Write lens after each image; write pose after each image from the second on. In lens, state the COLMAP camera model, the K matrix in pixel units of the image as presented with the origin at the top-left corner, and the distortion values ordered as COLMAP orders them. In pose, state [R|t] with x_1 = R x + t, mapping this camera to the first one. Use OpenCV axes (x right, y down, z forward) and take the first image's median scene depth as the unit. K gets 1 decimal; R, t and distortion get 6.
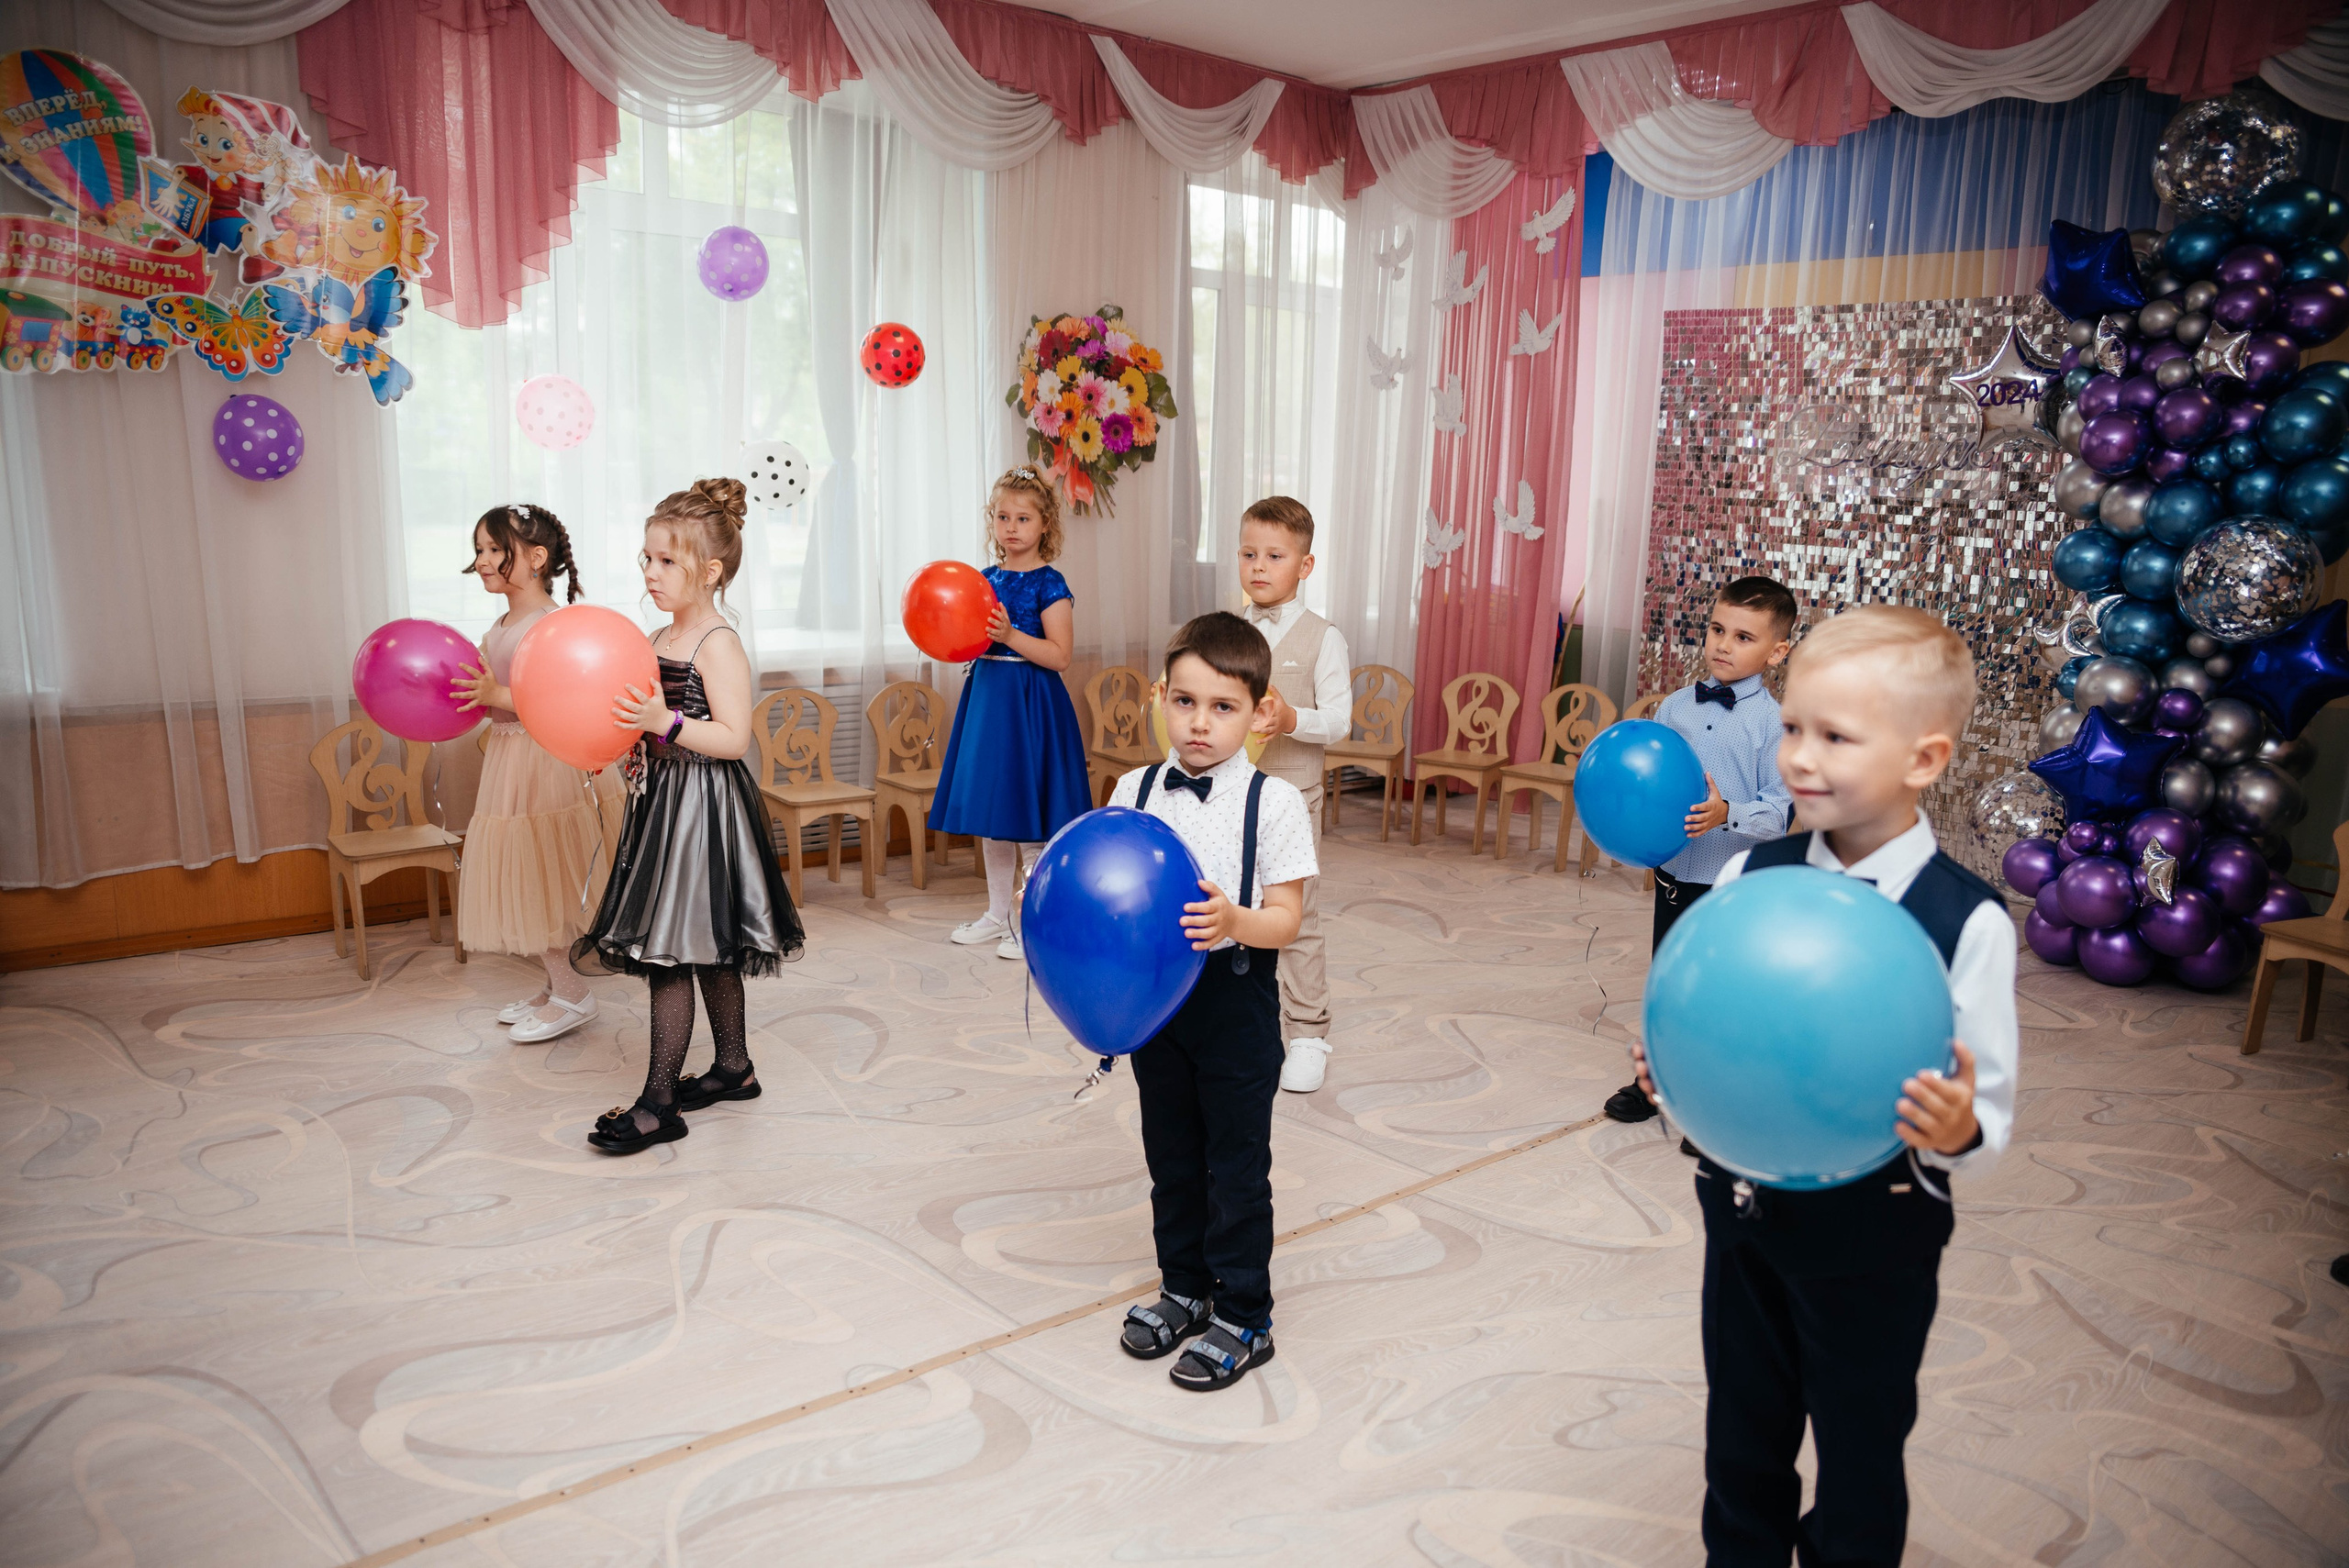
lens RADIAL K [[1618.4, 0, 1156.1], [0, 1618.4, 789.8], [0, 0, 1]] dist [-0.115665, 0.098924]
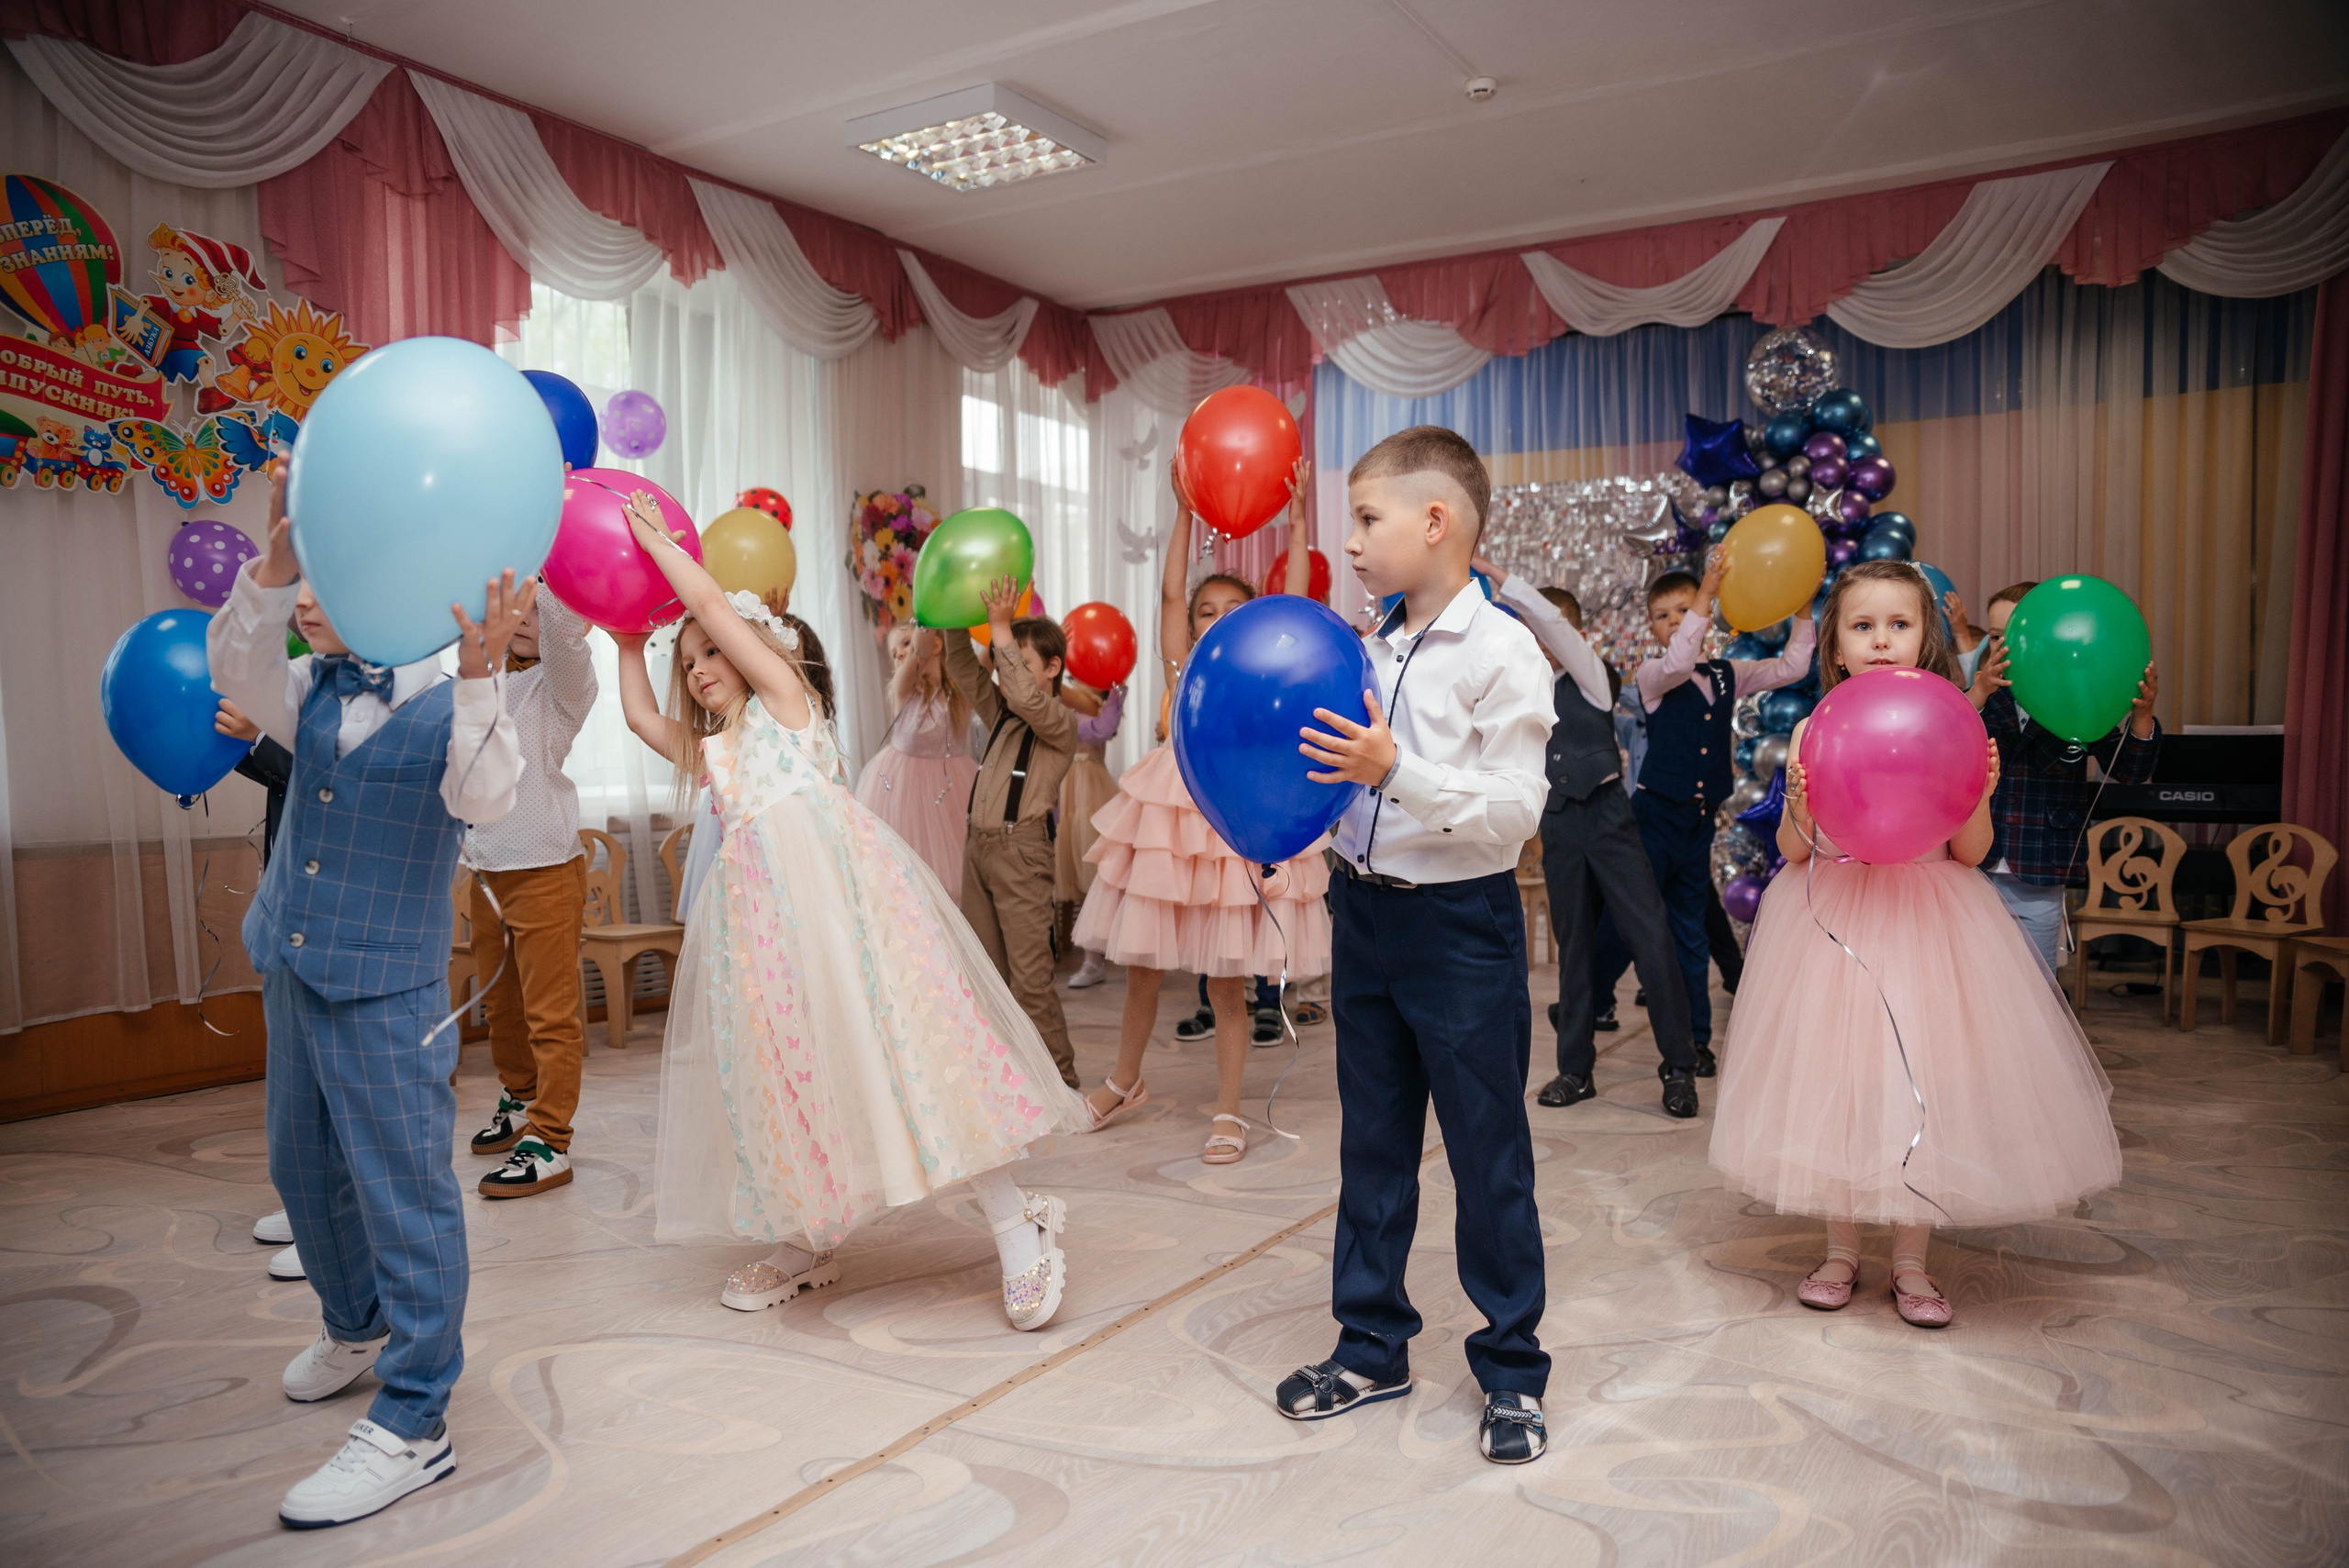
lens RADIAL K [[1618.4, 0, 1156.1], [0, 1618.4, 789.8], [0, 0, 1]] dist [-0.115665, 0.098924]
pose [[0.946798, -0.045121, 0.318649, -0.242676], [0.094257, 0.985583, -0.140507, 0.079273], [-0.307716, 0.163067, 0.937401, -0.058435]]
